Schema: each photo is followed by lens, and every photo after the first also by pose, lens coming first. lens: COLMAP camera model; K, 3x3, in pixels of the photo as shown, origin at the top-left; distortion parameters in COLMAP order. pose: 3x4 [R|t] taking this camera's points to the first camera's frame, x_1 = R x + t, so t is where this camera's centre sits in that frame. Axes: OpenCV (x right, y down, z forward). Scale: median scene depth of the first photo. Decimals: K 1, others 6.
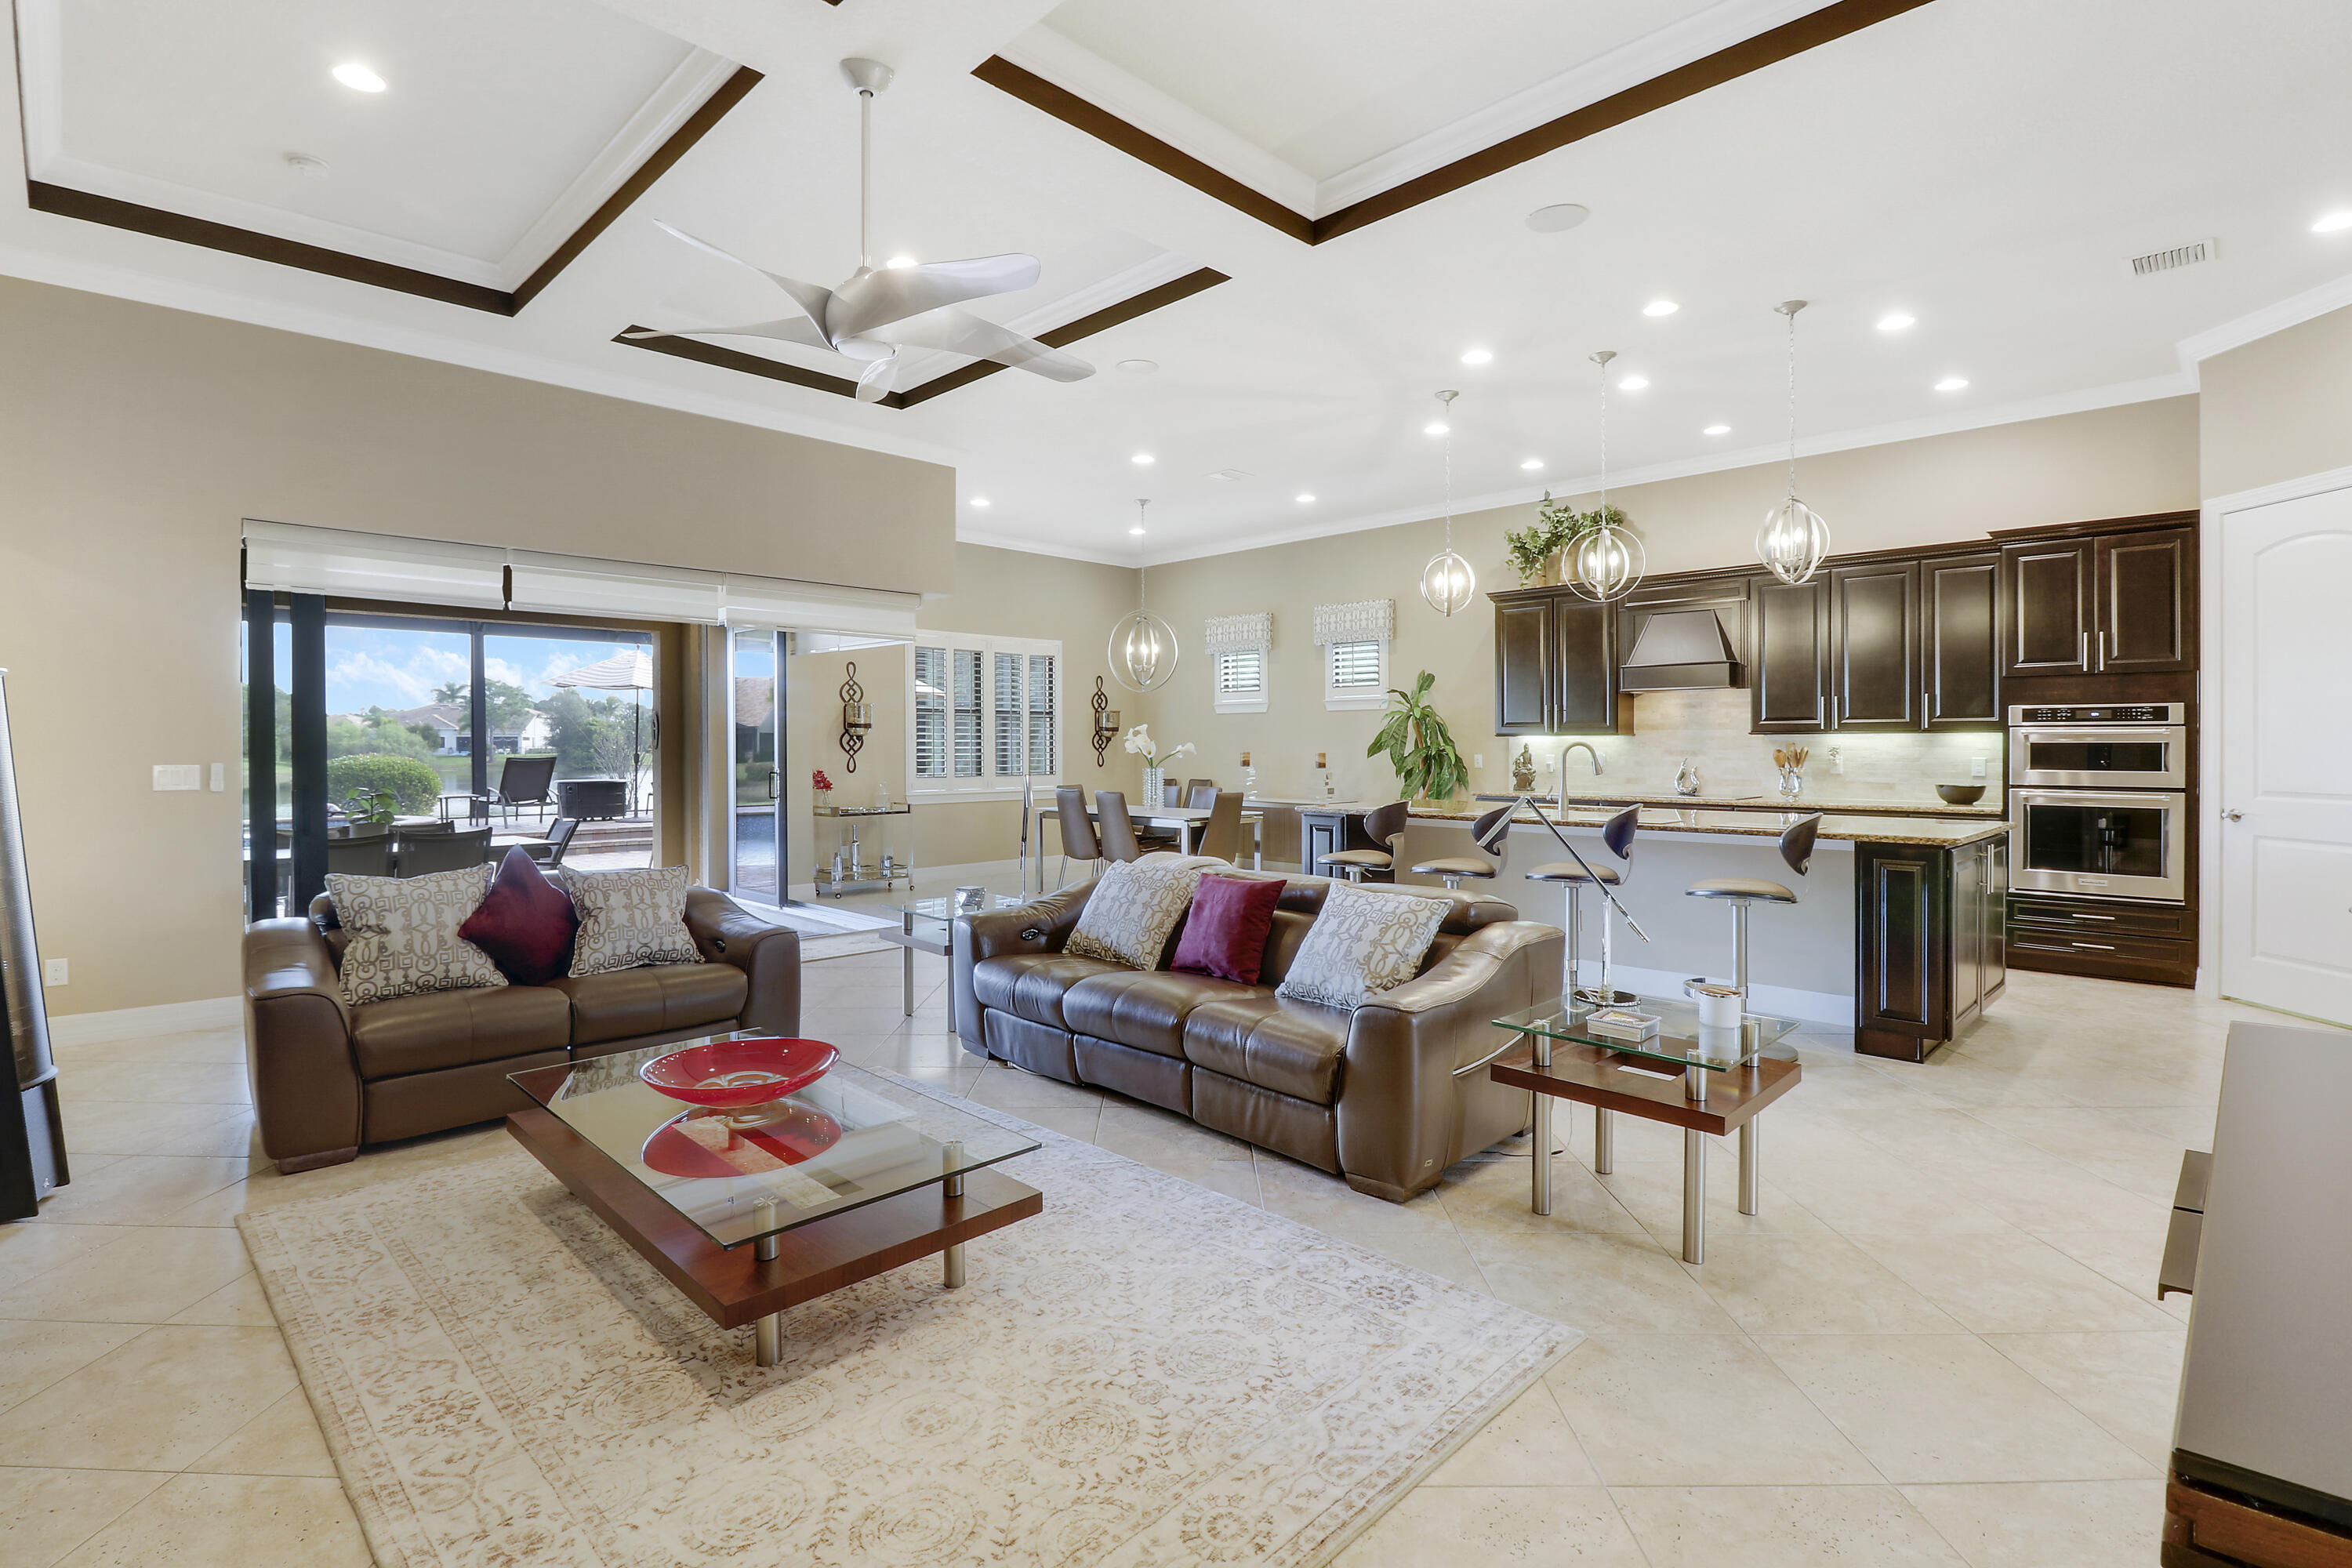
lens RADIAL K [[1107.4, 0, 1185.6], [0, 1107.4, 763.8], [0, 0, 1]] dist [0.000535, -0.006322]
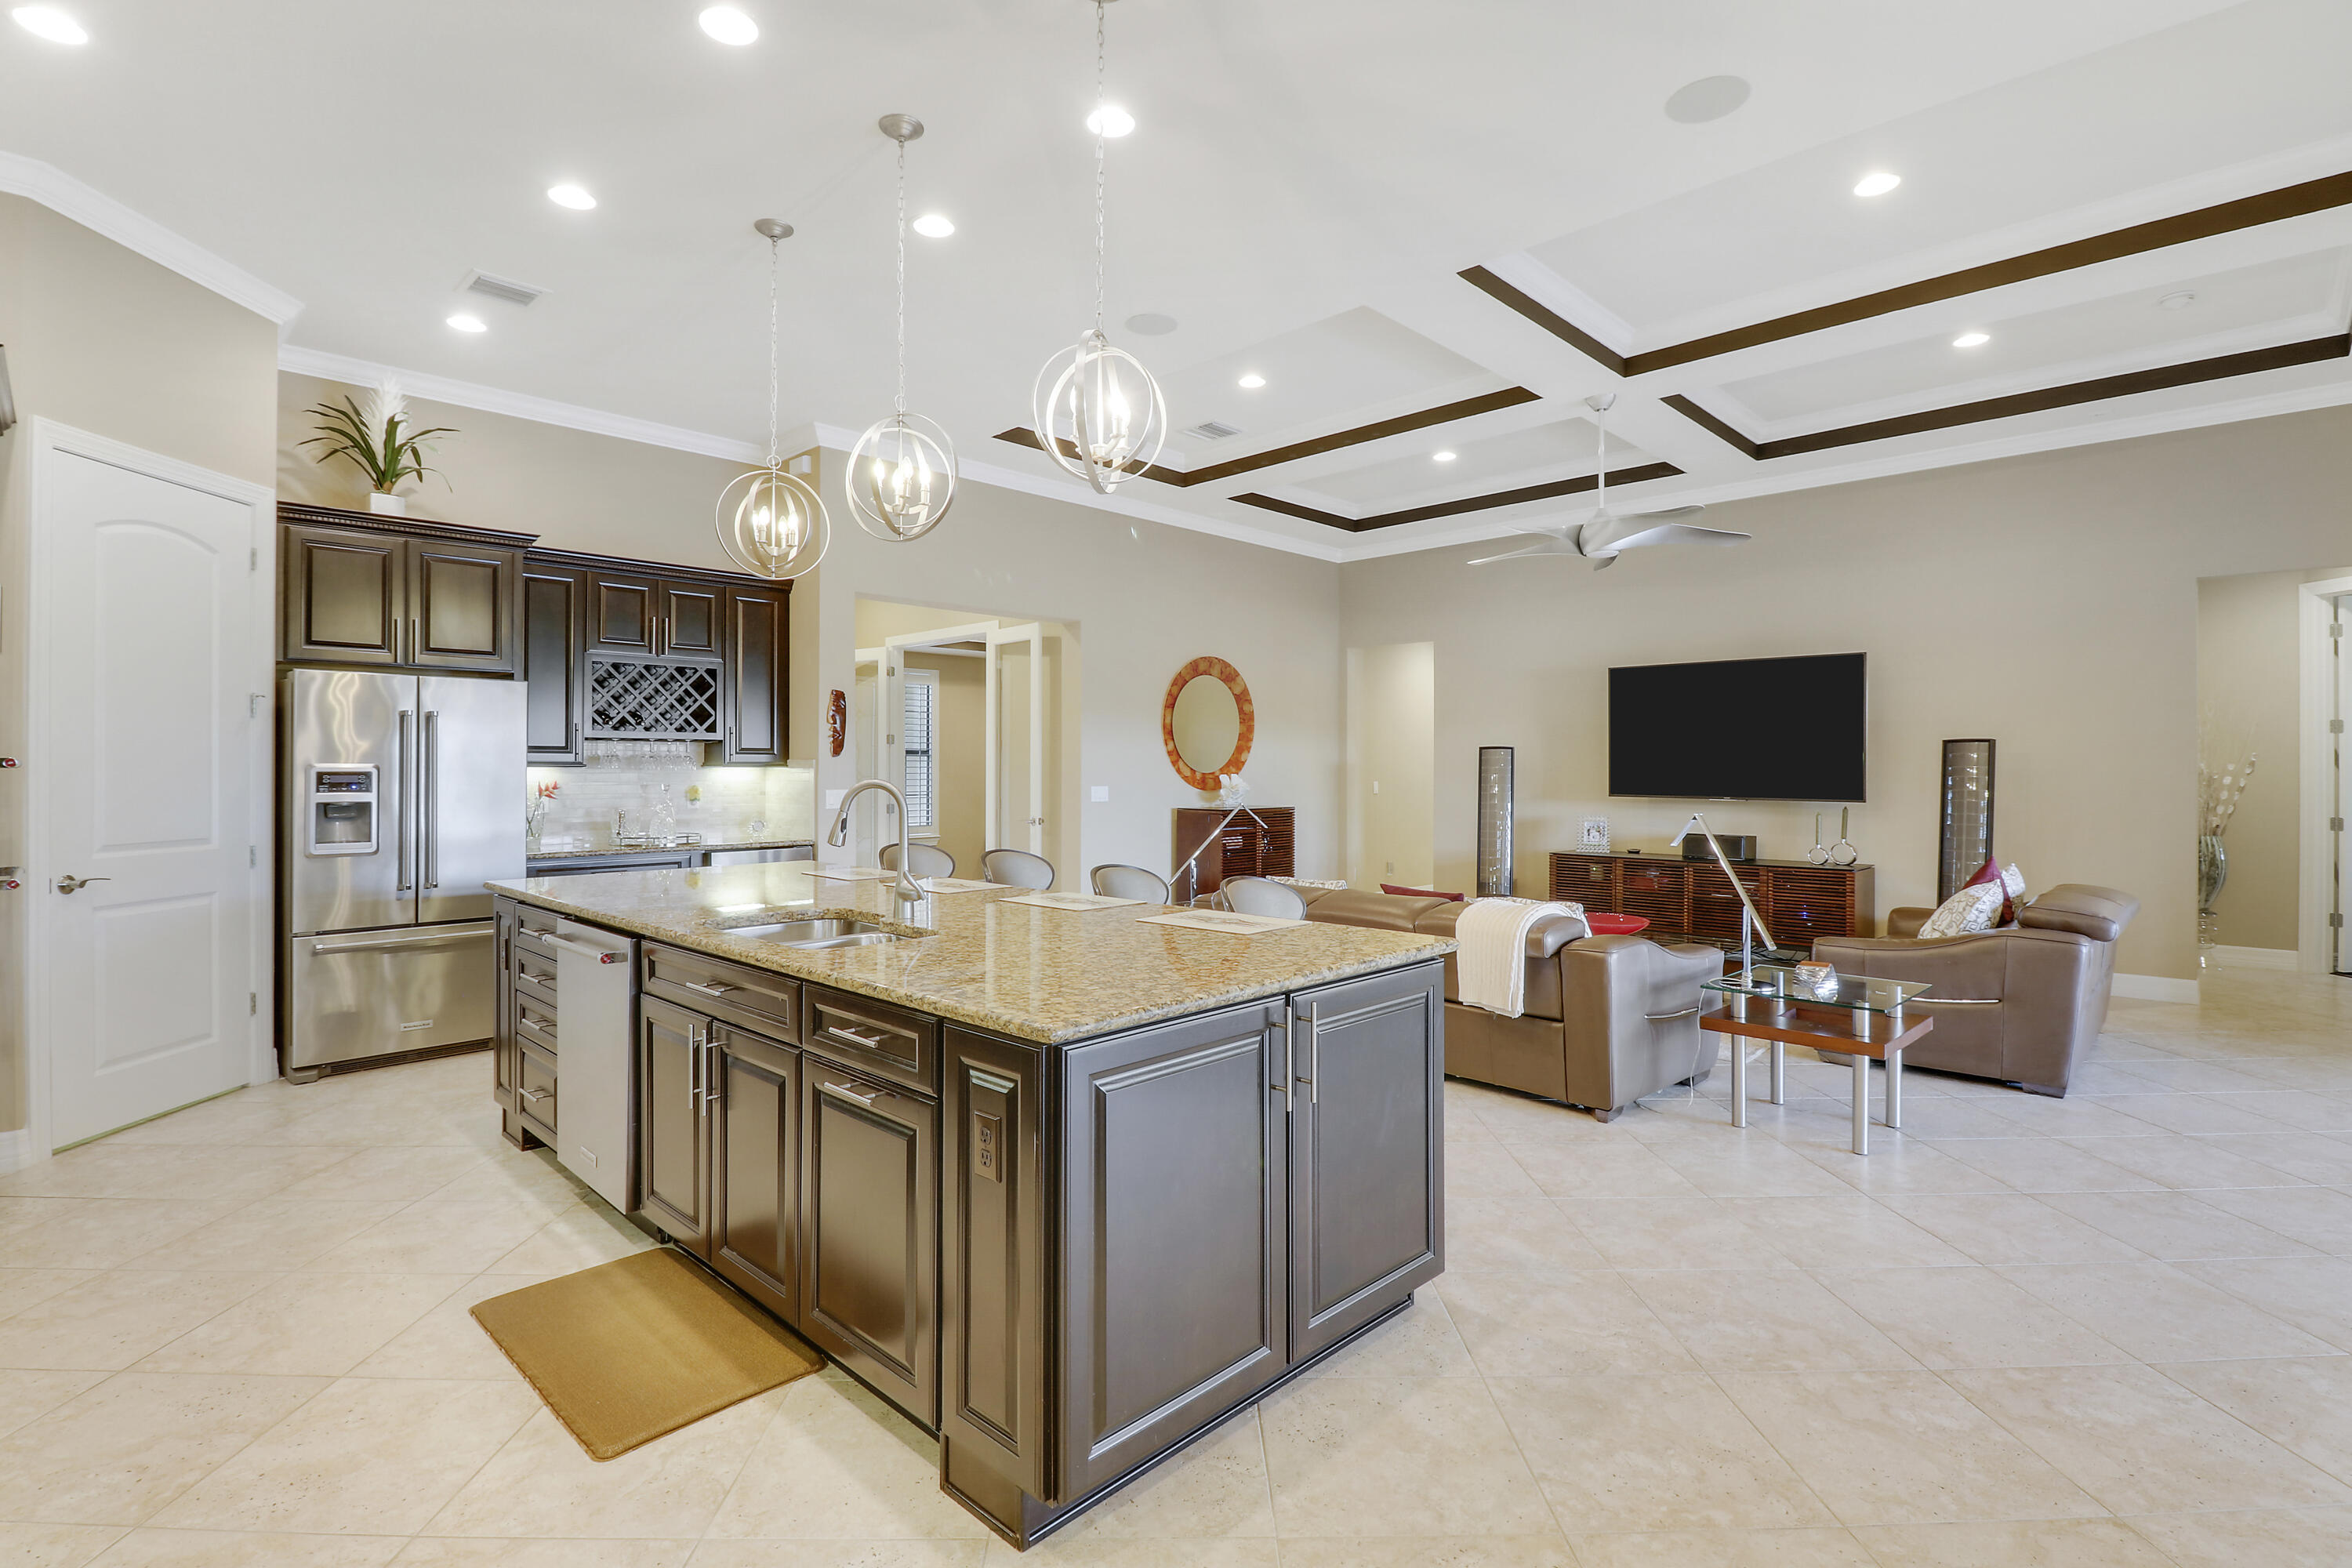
lens RADIAL K [[1107.4, 0, 1185.2], [0, 1107.4, 772.3], [0, 0, 1]] dist [0.000535, -0.006322]
pose [[-0.999955, 0.001594, -0.009376, 0.153561], [0.001426, 0.999839, 0.017911, -0.022466], [0.009403, 0.017896, -0.999796, 1.059574]]
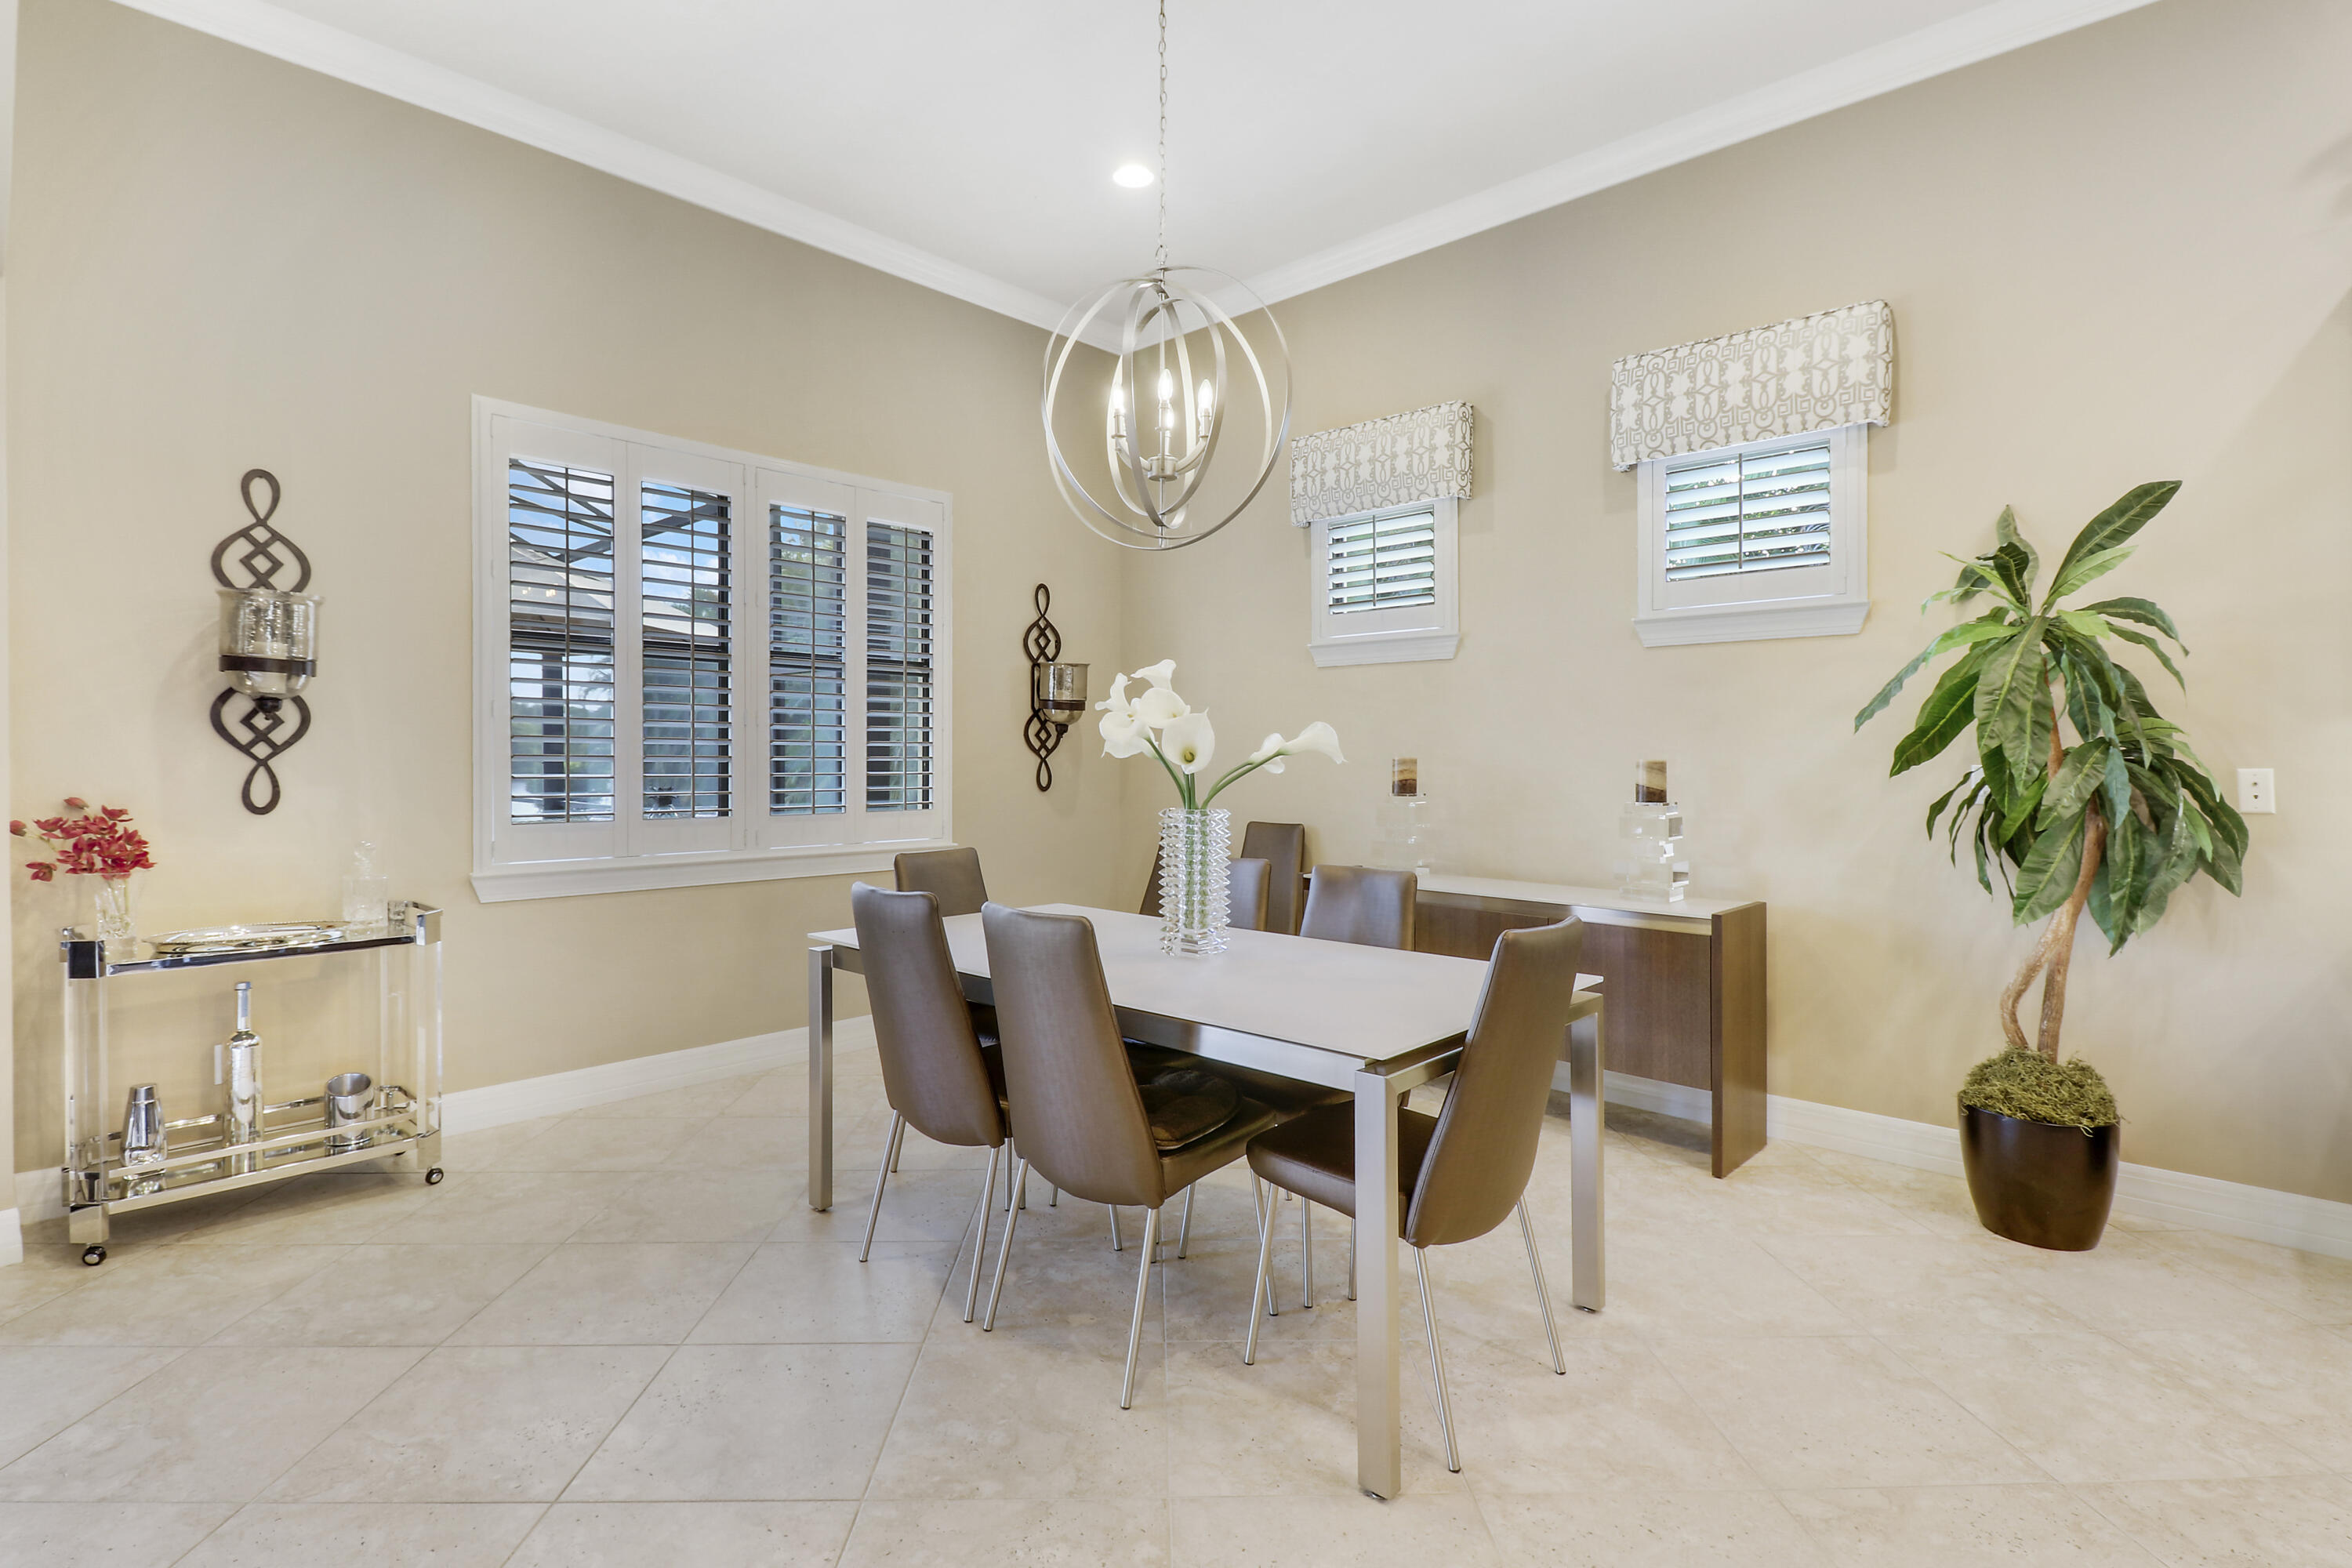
lens RADIAL K [[1107.4, 0, 1142.1], [0, 1107.4, 767.1], [0, 0, 1]] dist [0.000535, -0.006322]
pose [[0.999867, 0.004904, -0.015583, -0.041791], [-0.005030, 0.999955, -0.008073, -0.004548], [0.015543, 0.008150, 0.999846, 0.765593]]
